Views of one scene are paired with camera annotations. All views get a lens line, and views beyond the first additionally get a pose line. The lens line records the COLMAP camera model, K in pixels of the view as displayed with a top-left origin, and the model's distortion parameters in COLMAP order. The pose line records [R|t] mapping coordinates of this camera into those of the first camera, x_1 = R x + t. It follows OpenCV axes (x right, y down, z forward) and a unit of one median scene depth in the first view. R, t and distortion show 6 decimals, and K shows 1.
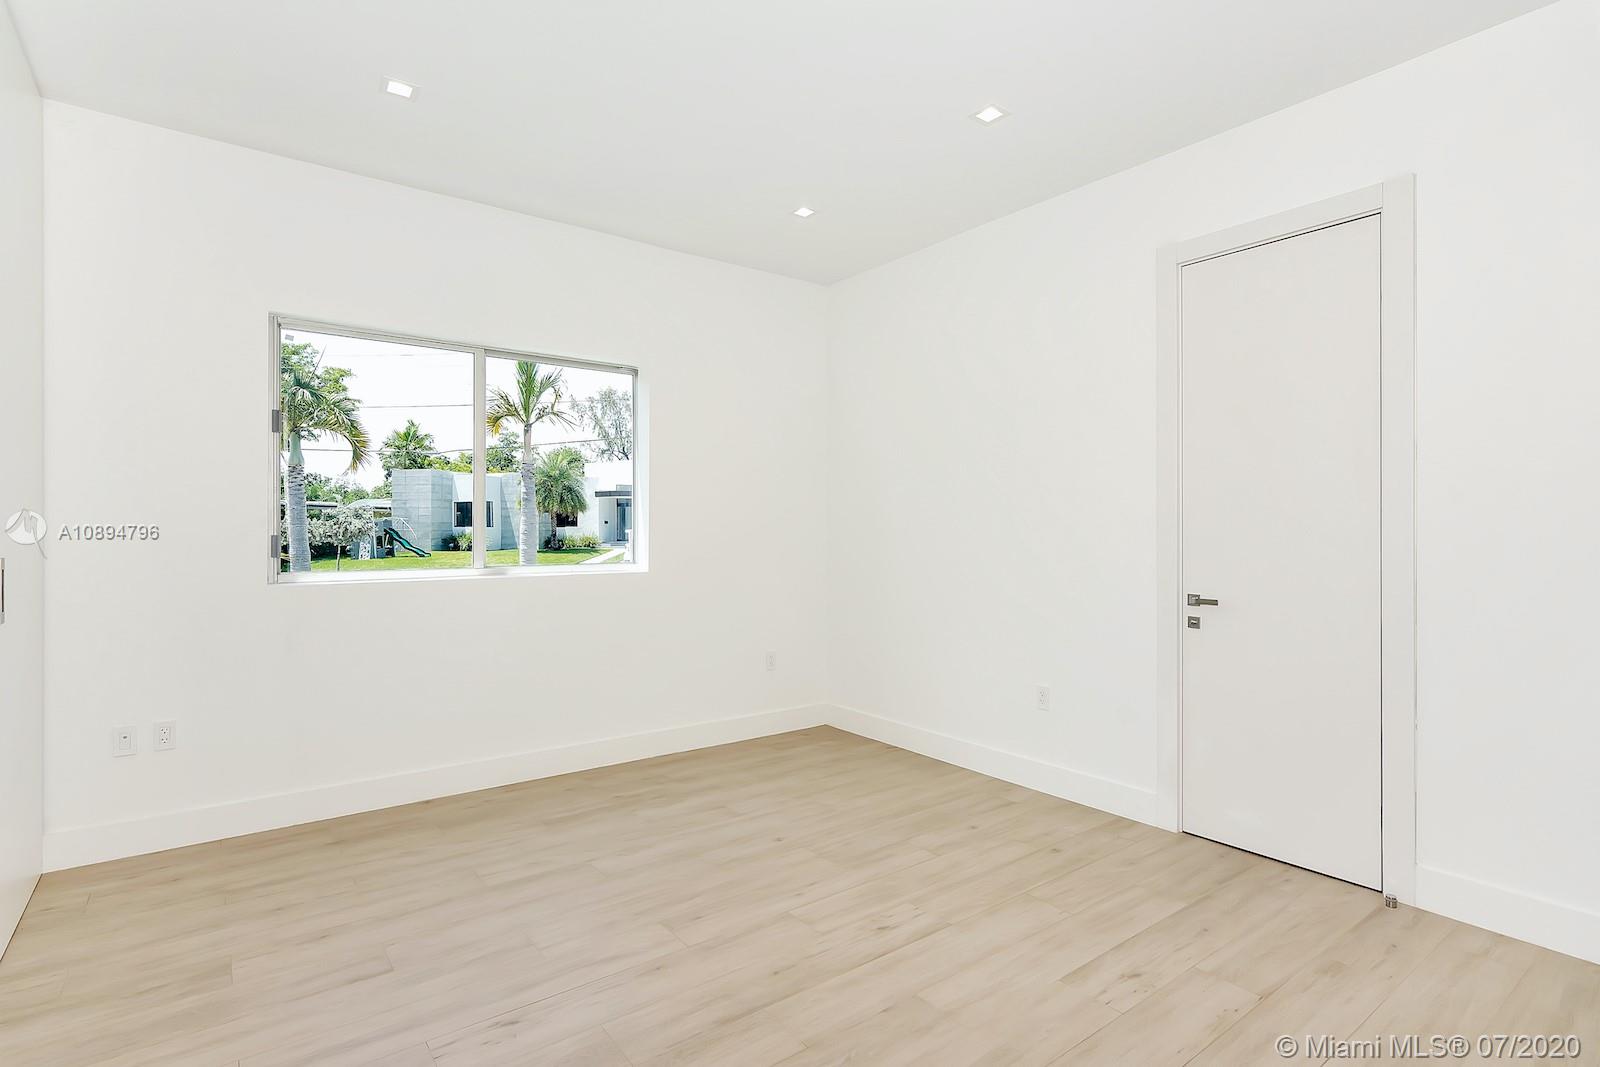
lens RADIAL K [[791.6, 0, 798.7], [0, 791.6, 531.2], [0, 0, 1]] dist [0.000648, 0.001101]
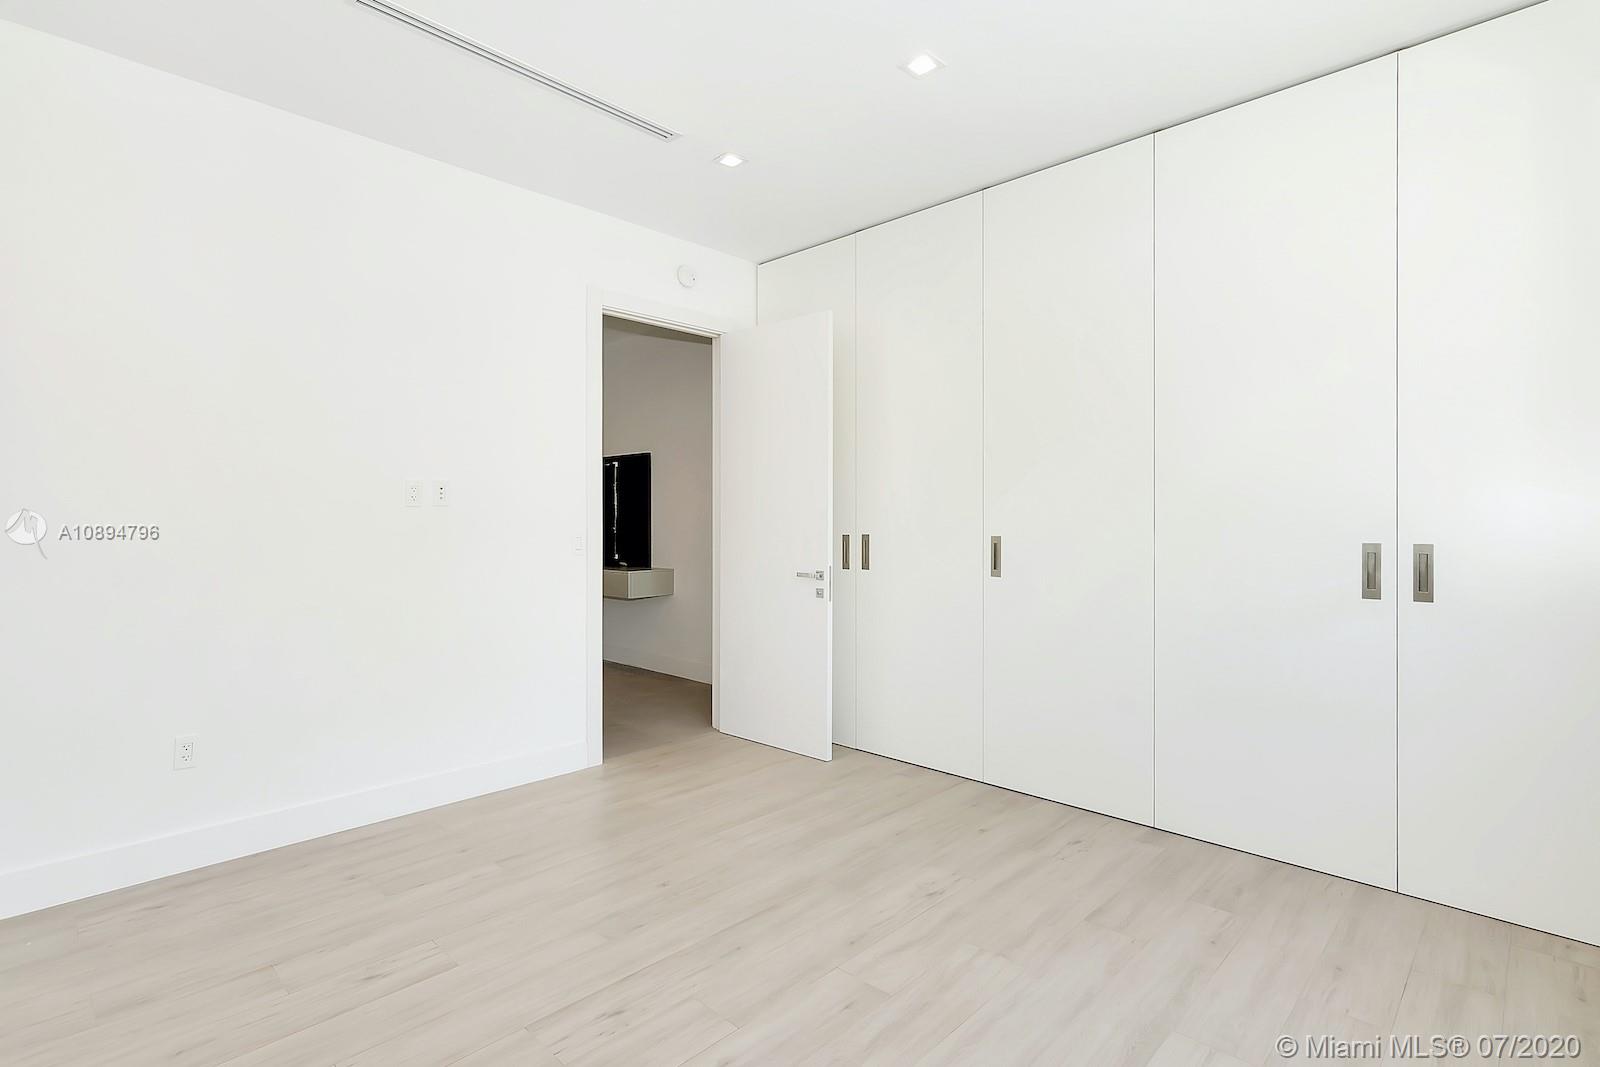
lens RADIAL K [[791.6, 0, 801.6], [0, 791.6, 529.3], [0, 0, 1]] dist [0.000648, 0.001101]
pose [[-0.990215, 0.002685, -0.139523, 0.031902], [0.001447, 0.999959, 0.008971, -0.001829], [0.139541, 0.008682, -0.990178, 1.950239]]
